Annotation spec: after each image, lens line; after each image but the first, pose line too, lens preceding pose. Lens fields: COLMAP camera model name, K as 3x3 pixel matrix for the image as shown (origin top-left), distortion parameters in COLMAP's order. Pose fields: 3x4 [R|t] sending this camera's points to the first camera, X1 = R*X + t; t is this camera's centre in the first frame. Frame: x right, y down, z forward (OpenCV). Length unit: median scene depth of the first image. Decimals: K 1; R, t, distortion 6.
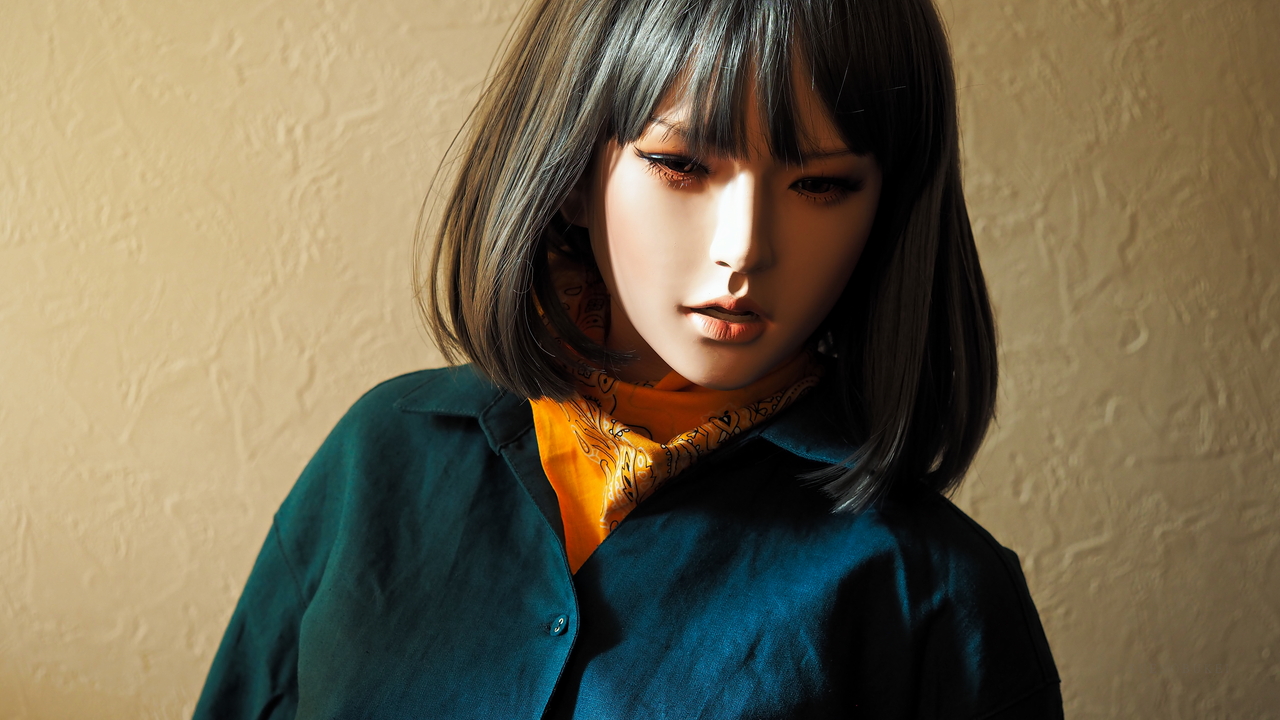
lens RADIAL K [[4581.6, 0, 637.9], [0, 4581.6, 370.3], [0, 0, 1]] dist [-0.007679, 0.000000]
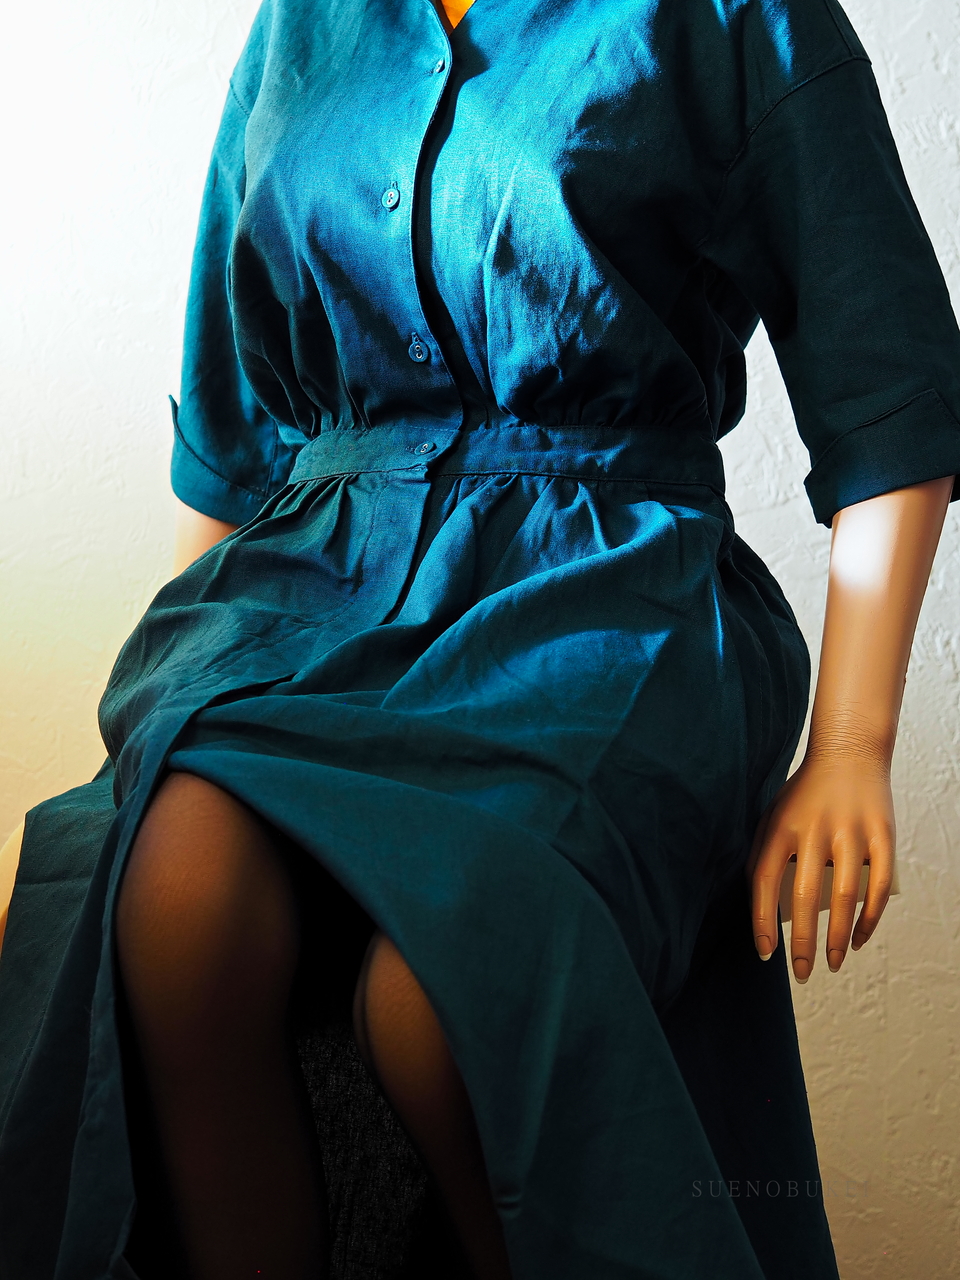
lens RADIAL K [[6049.2, 0, 476.4], [0, 6049.2, 641.5], [0, 0, 1]] dist [-0.011037, 0.000000]
pose [[0.978421, -0.161168, -0.129296, 0.174442], [0.148999, 0.983880, -0.098895, 0.363993], [0.143151, 0.077496, 0.986662, -0.569390]]
